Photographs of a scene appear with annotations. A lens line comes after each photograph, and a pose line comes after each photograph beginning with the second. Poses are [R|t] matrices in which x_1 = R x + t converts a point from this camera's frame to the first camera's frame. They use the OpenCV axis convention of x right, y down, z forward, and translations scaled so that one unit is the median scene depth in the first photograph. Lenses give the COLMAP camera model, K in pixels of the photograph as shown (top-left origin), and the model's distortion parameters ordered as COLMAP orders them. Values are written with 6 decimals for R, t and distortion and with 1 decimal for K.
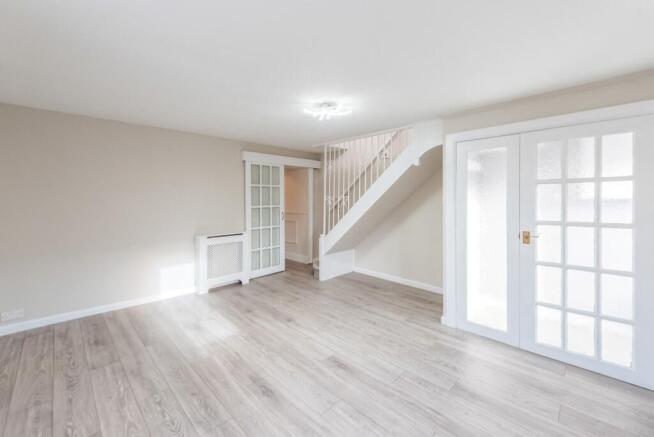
lens RADIAL K [[266.5, 0, 316.4], [0, 266.5, 211.3], [0, 0, 1]] dist [0.003533, -0.000045]
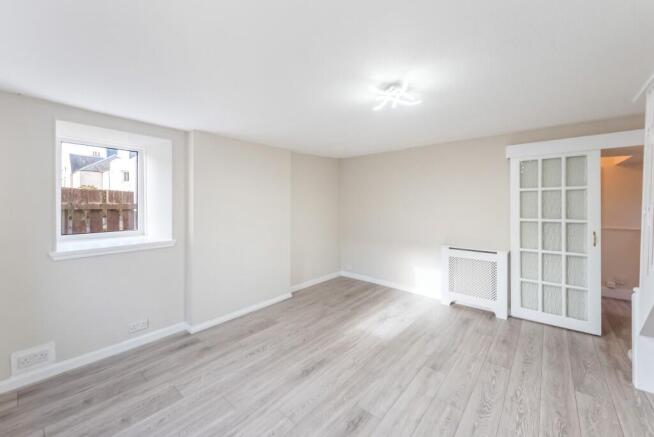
lens RADIAL K [[258.5, 0, 328.9], [0, 258.5, 207.1], [0, 0, 1]] dist [-0.000004, -0.000213]
pose [[0.092837, 0.010539, -0.995626, 0.695962], [-0.051612, 0.998651, 0.005759, -0.045413], [0.994343, 0.050851, 0.093255, 0.695918]]
